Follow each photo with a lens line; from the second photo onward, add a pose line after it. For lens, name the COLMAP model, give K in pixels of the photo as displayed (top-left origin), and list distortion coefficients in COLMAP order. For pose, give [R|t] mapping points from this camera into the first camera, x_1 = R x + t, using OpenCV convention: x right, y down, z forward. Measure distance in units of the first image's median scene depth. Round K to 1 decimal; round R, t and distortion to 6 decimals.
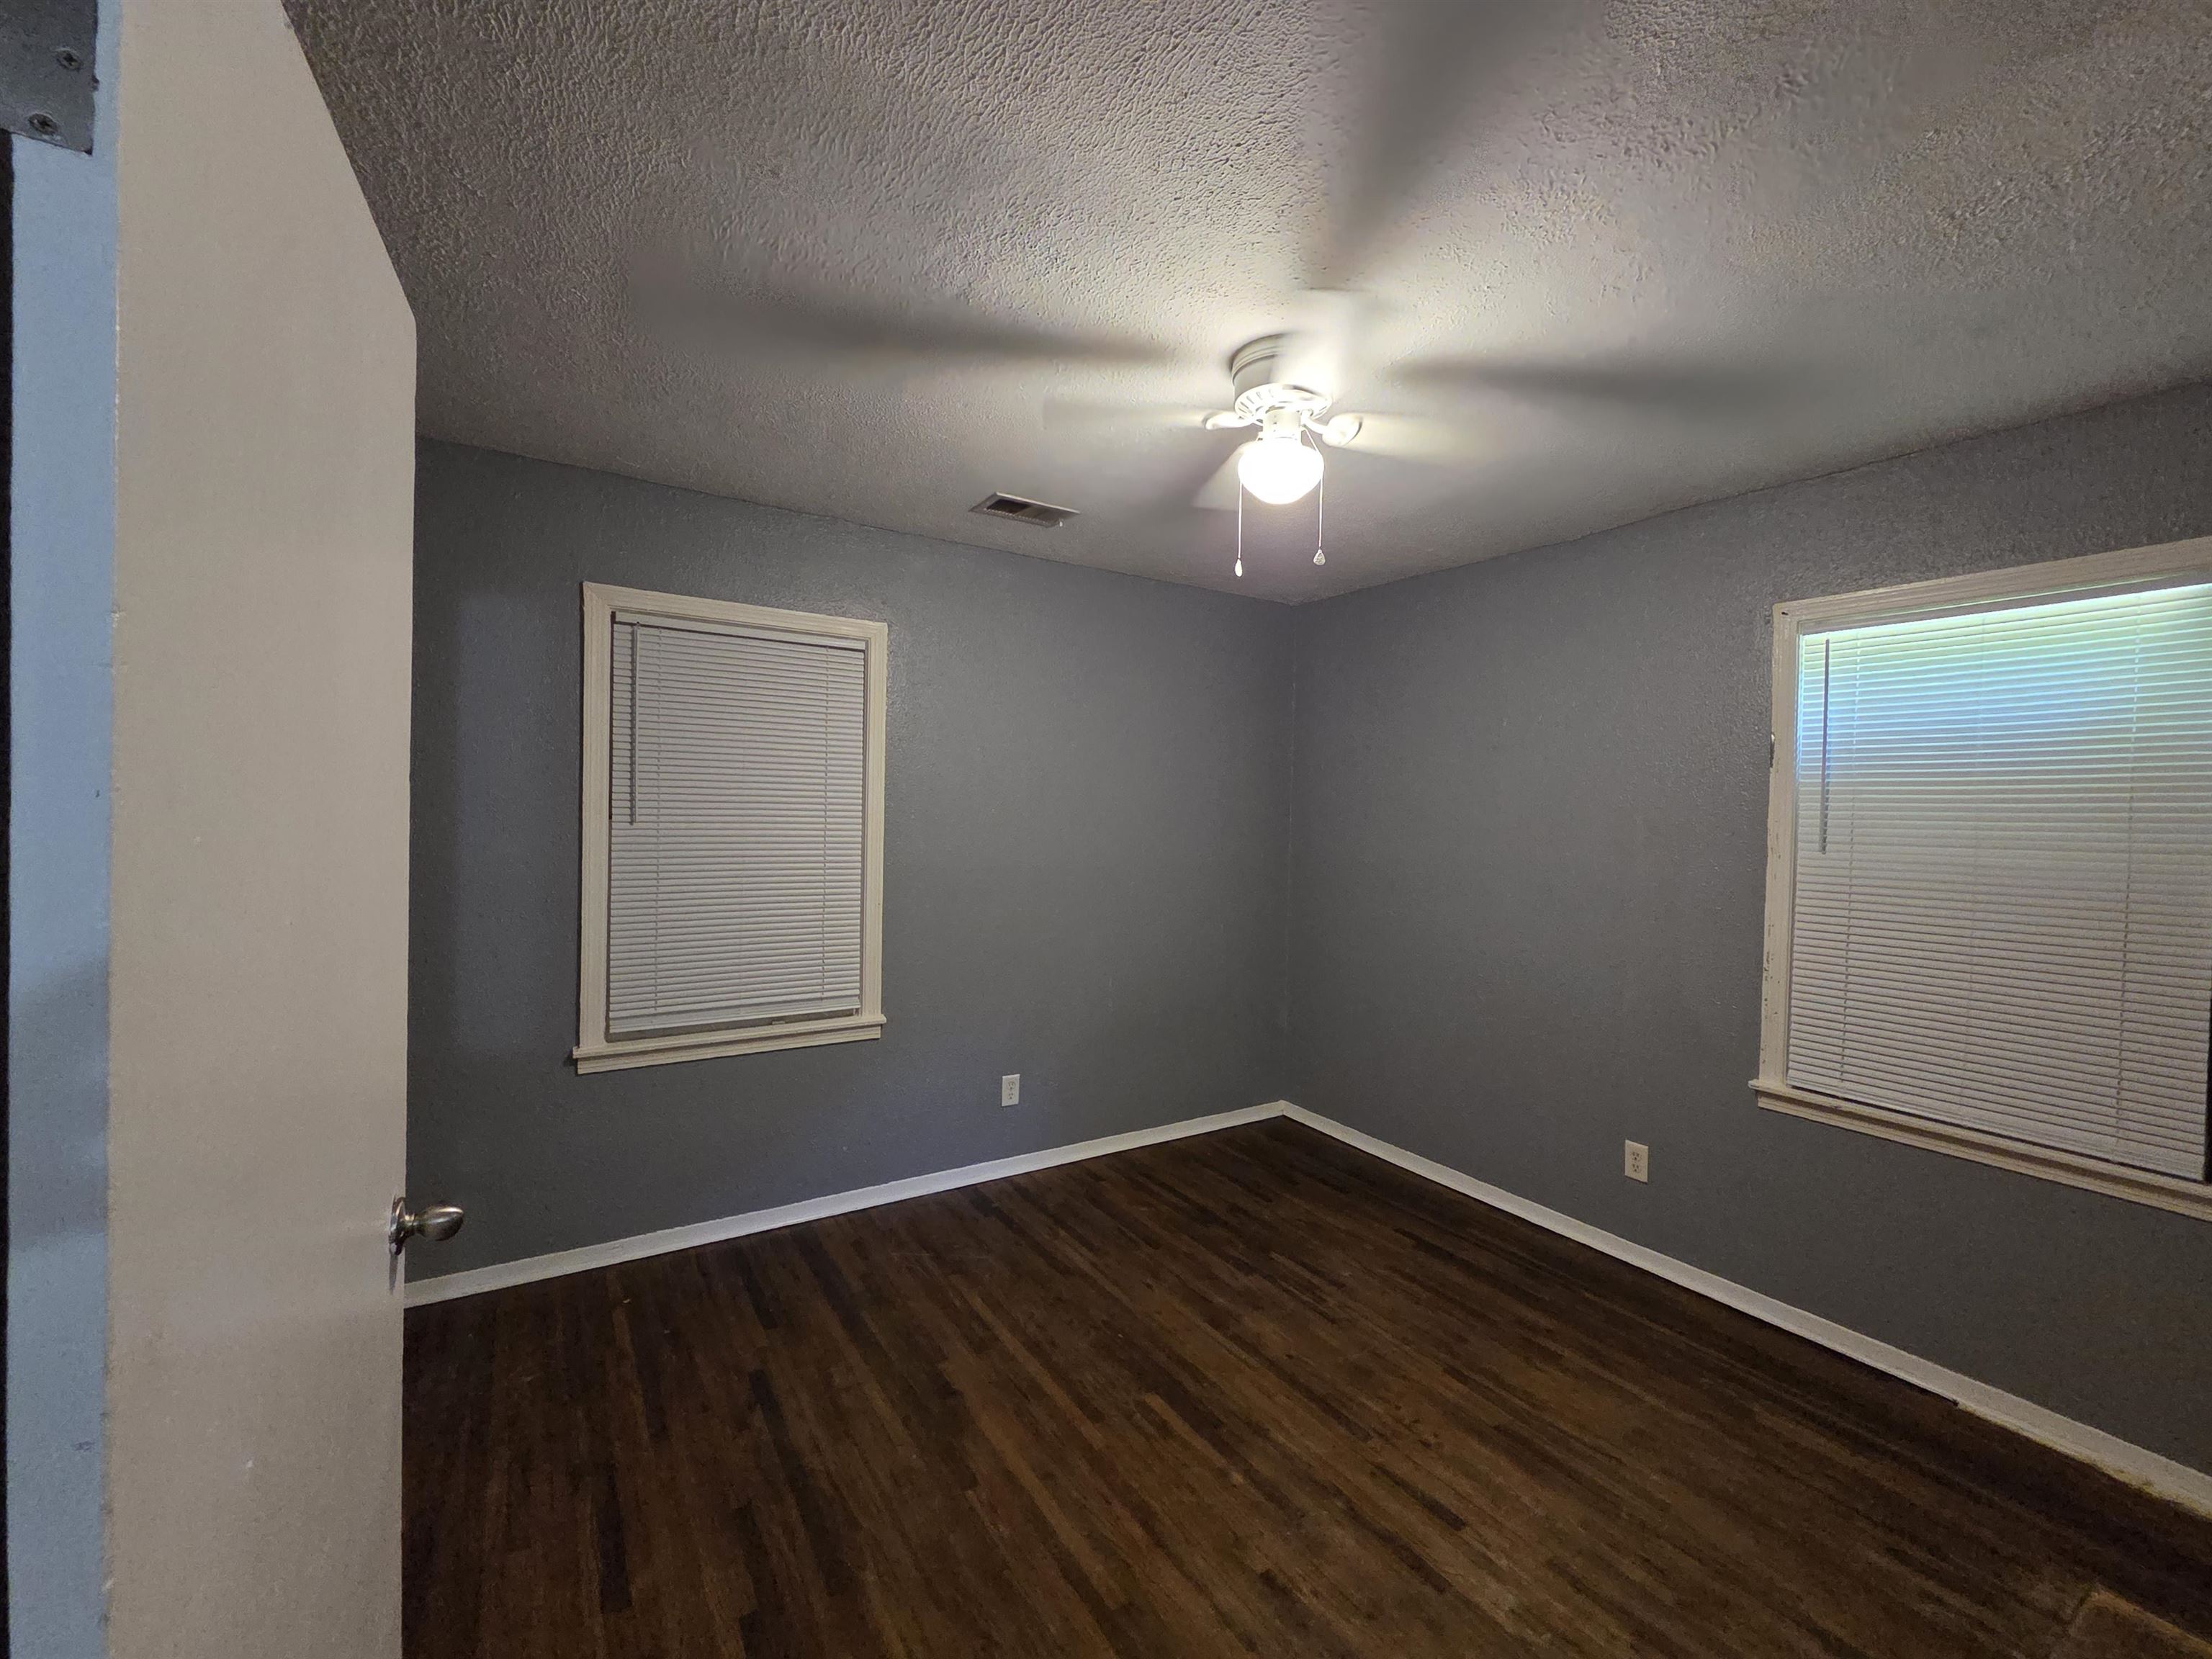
lens RADIAL K [[898.2, 0, 1105.0], [0, 898.2, 826.3], [0, 0, 1]] dist [0.000880, -0.000123]
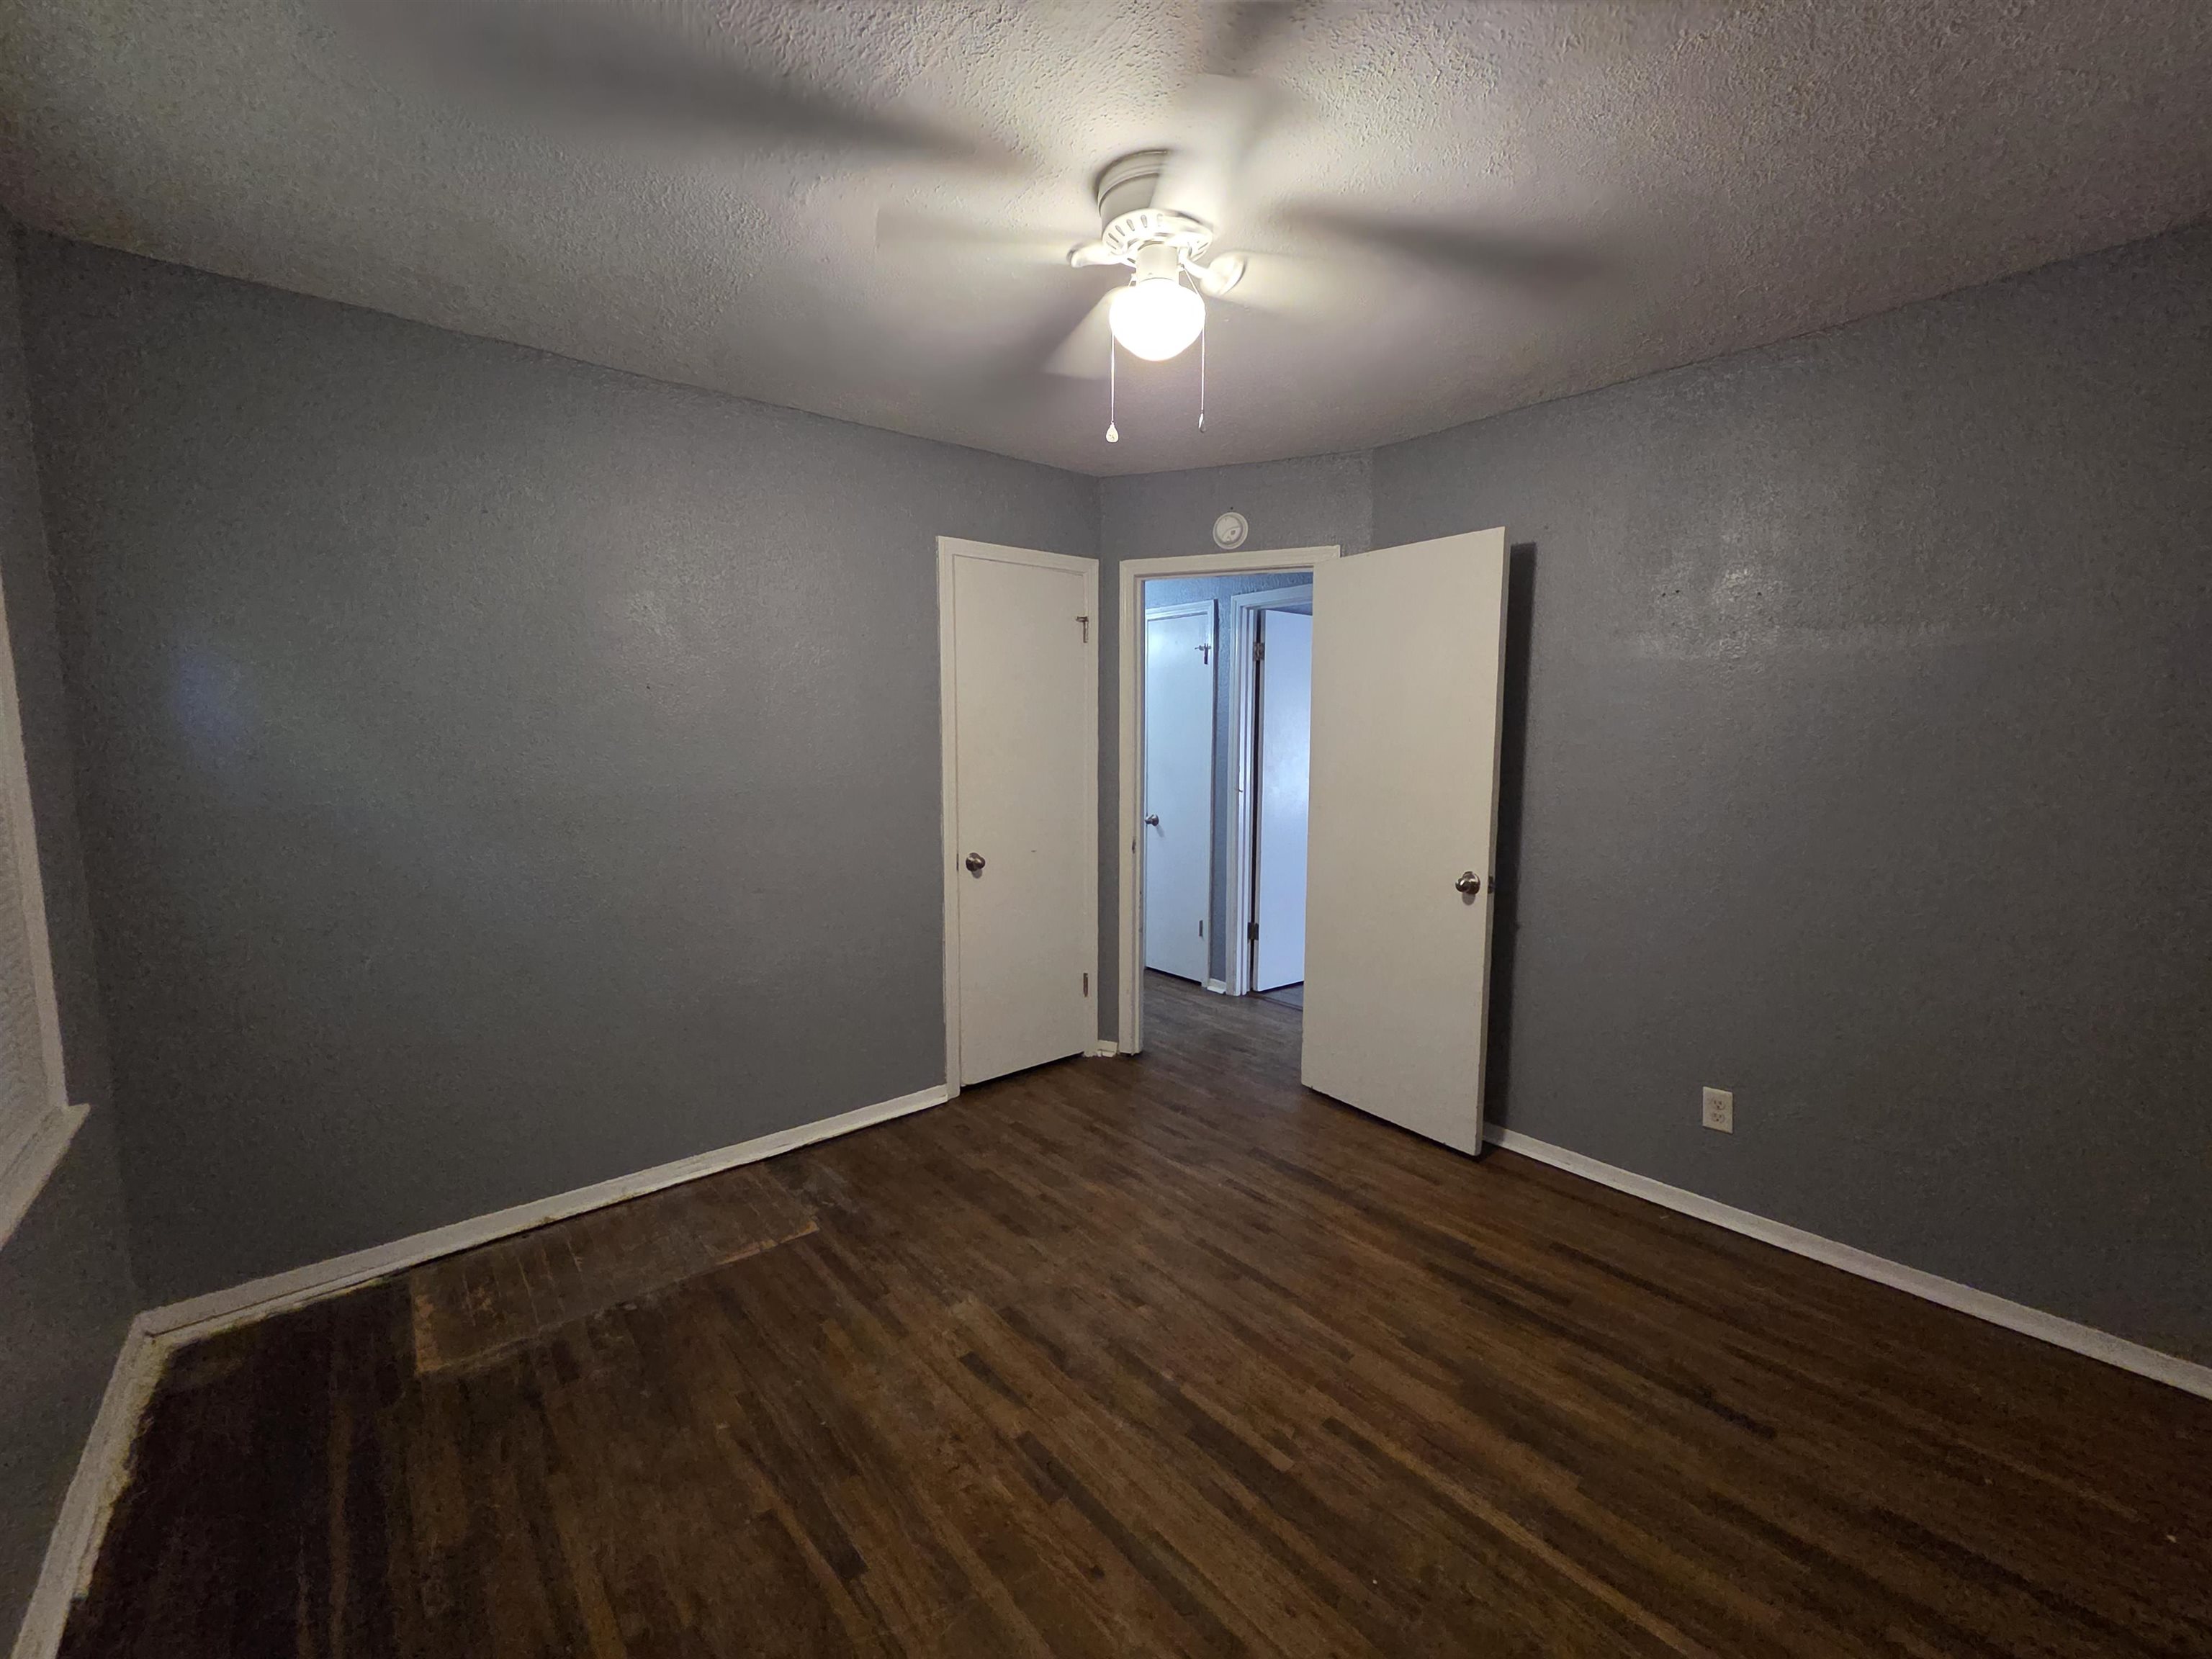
lens RADIAL K [[898.2, 0, 1110.1], [0, 898.2, 827.8], [0, 0, 1]] dist [0.000880, -0.000123]
pose [[-0.990129, -0.013883, -0.139471, 0.352920], [-0.030664, 0.992432, 0.118902, -0.002769], [0.136765, 0.122005, -0.983062, 1.869401]]
